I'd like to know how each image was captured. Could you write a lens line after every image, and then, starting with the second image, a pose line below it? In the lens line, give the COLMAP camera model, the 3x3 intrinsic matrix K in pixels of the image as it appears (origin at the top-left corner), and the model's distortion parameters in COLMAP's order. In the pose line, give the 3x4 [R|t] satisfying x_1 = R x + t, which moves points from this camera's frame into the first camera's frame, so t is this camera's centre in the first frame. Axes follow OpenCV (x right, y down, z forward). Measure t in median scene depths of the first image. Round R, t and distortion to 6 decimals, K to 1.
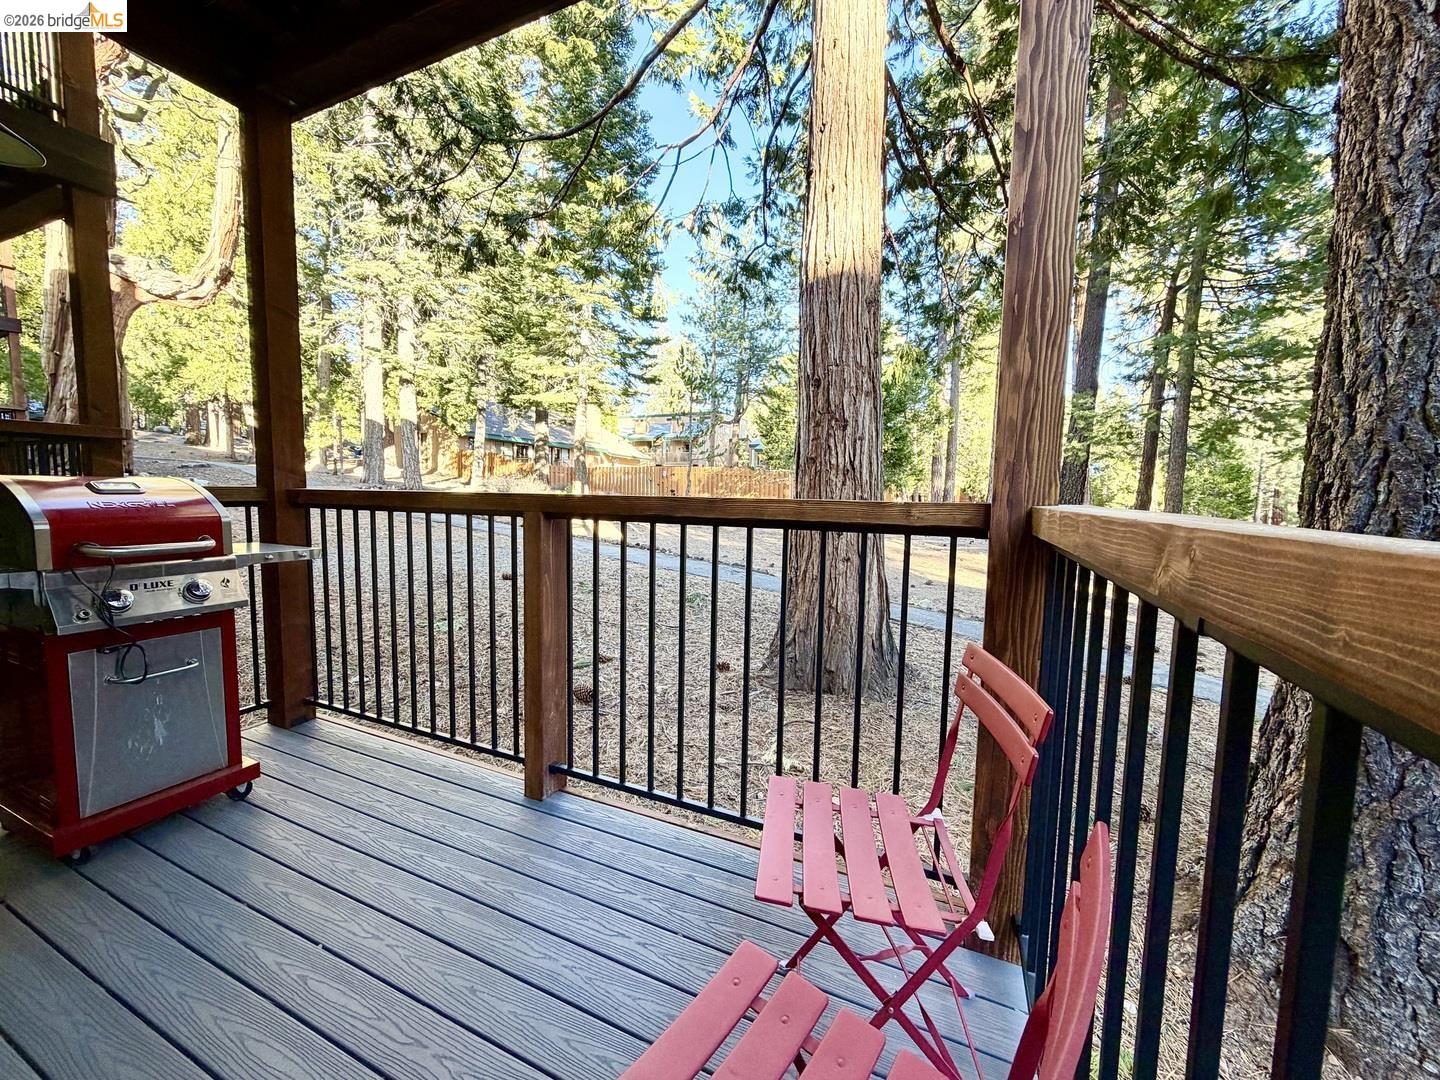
lens RADIAL K [[578.3, 0, 720.0], [0, 578.3, 540.0], [0, 0, 1]] dist [0.000734, -0.000013]
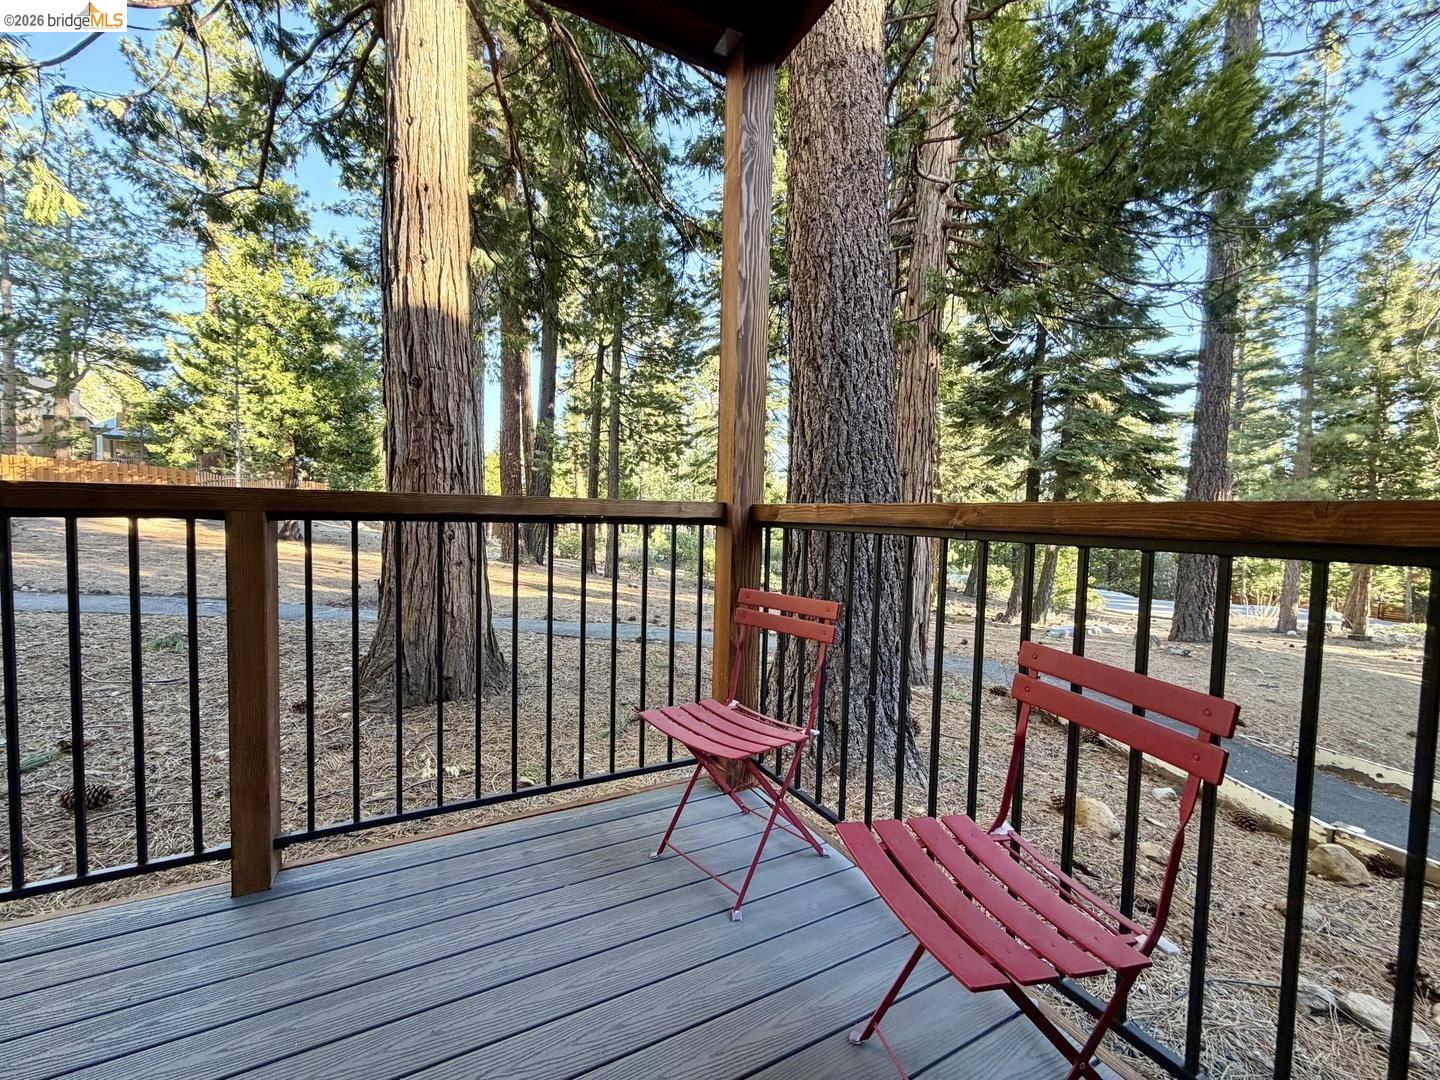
lens RADIAL K [[577.5, 0, 720.0], [0, 577.5, 540.0], [0, 0, 1]] dist [-0.001293, -0.000221]
pose [[0.607769, -0.041097, 0.793050, -0.300906], [0.054387, 0.998469, 0.010061, 0.008008], [-0.792249, 0.037017, 0.609074, 0.026078]]
